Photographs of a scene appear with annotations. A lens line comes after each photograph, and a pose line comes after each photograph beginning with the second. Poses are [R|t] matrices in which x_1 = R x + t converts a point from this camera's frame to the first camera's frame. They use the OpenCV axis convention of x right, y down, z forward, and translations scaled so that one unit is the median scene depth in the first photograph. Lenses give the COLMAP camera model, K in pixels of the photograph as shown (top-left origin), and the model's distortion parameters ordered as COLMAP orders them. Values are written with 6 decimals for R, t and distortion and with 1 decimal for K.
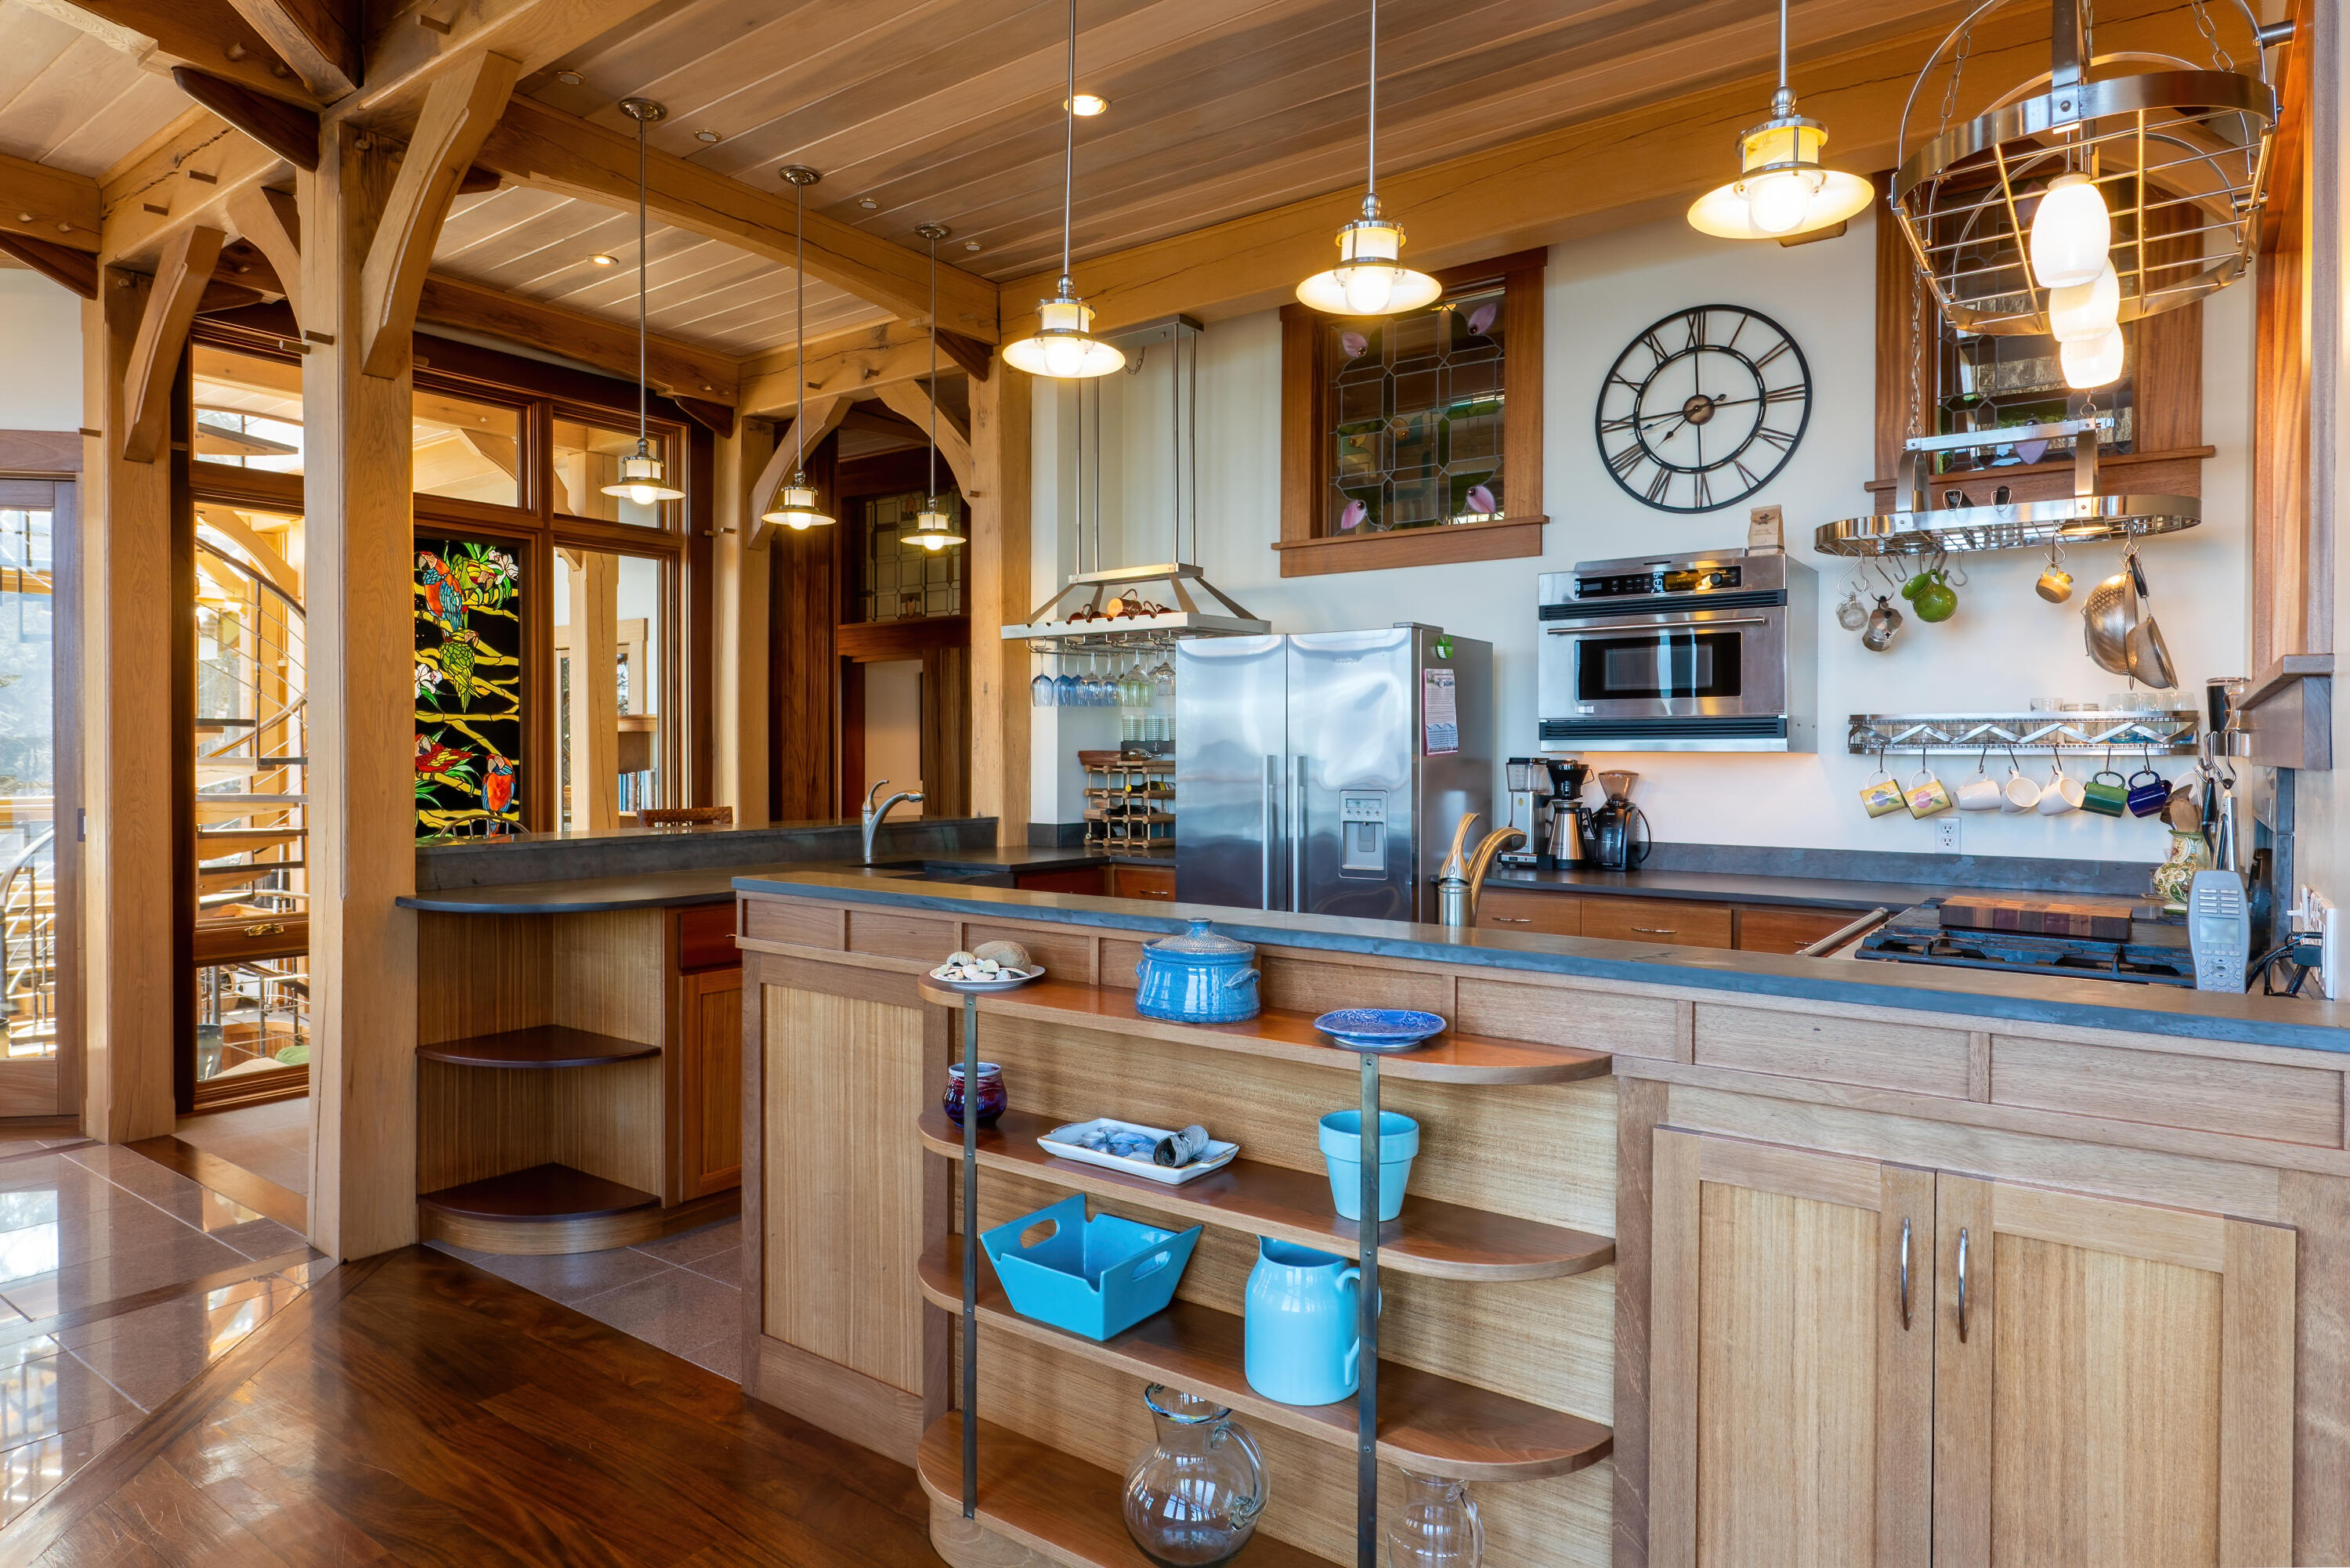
lens RADIAL K [[1348.1, 0, 1175.8], [0, 1348.1, 774.2], [0, 0, 1]] dist [-0.001532, -0.000123]
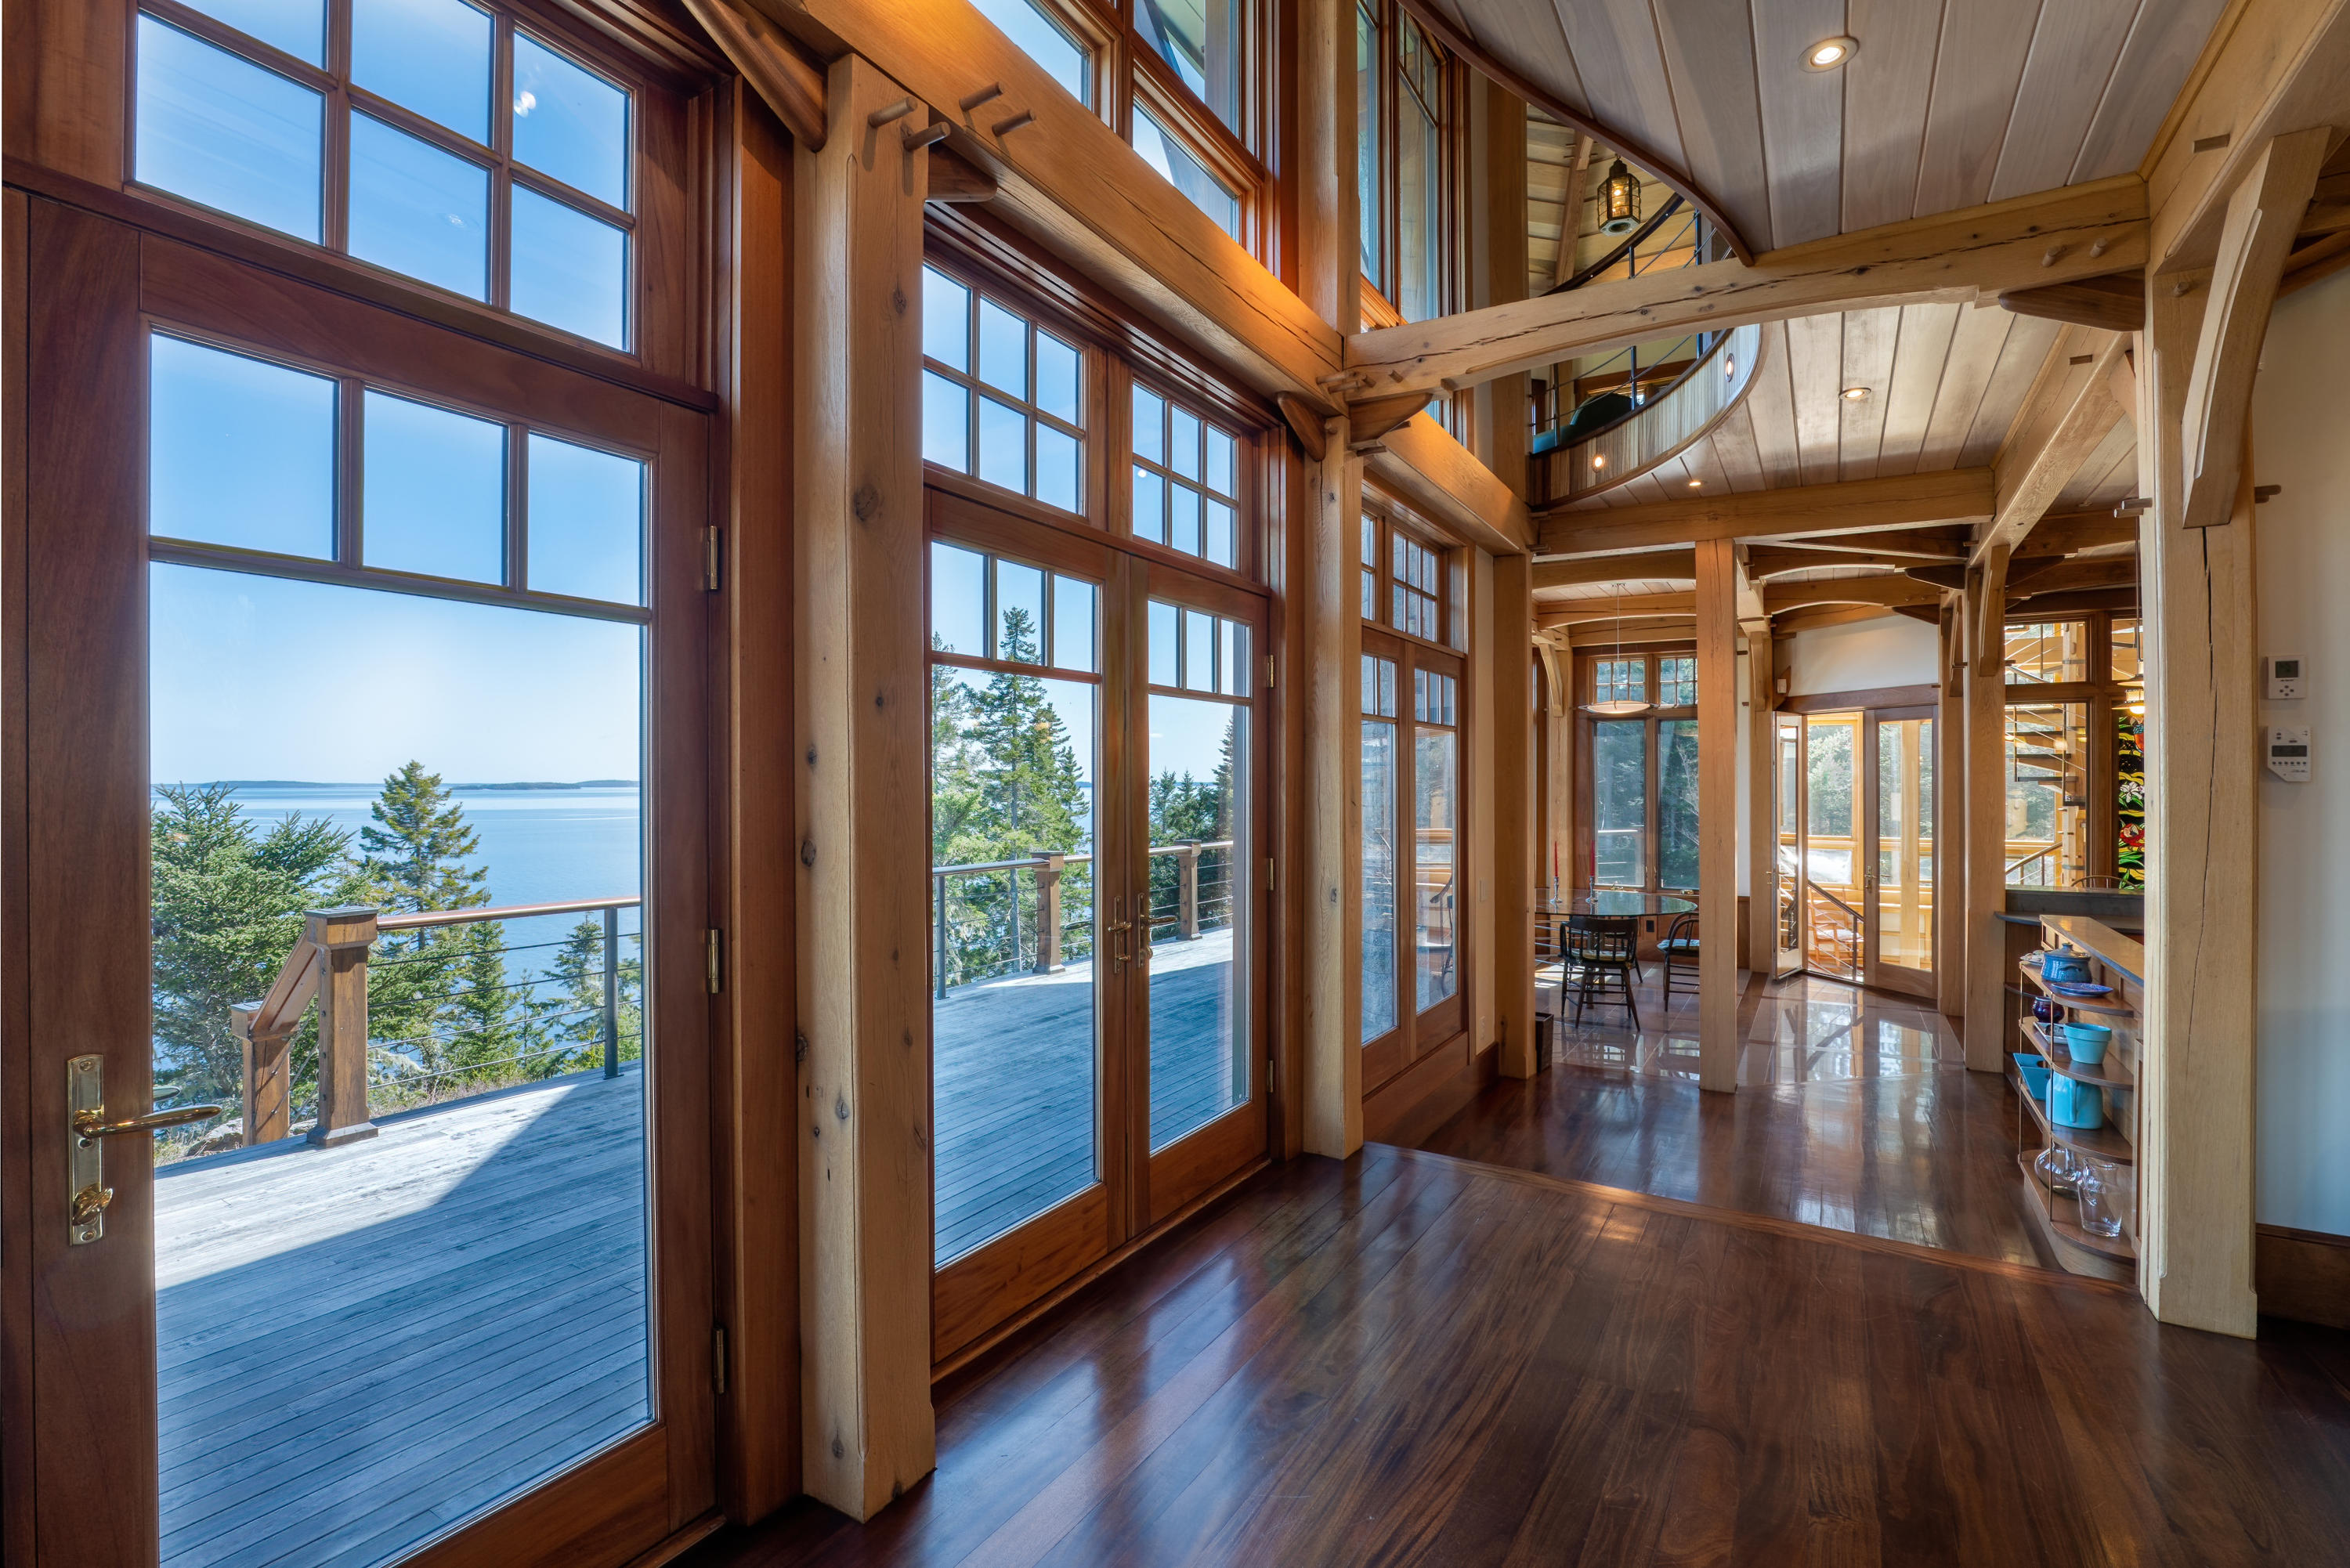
lens RADIAL K [[1116.1, 0, 1174.8], [0, 1116.1, 783.6], [0, 0, 1]] dist [-0.002768, -0.000441]
pose [[0.102977, -0.006232, -0.994664, 0.863226], [-0.006943, 0.999952, -0.006984, -0.075674], [0.994660, 0.007625, 0.102929, -0.408559]]
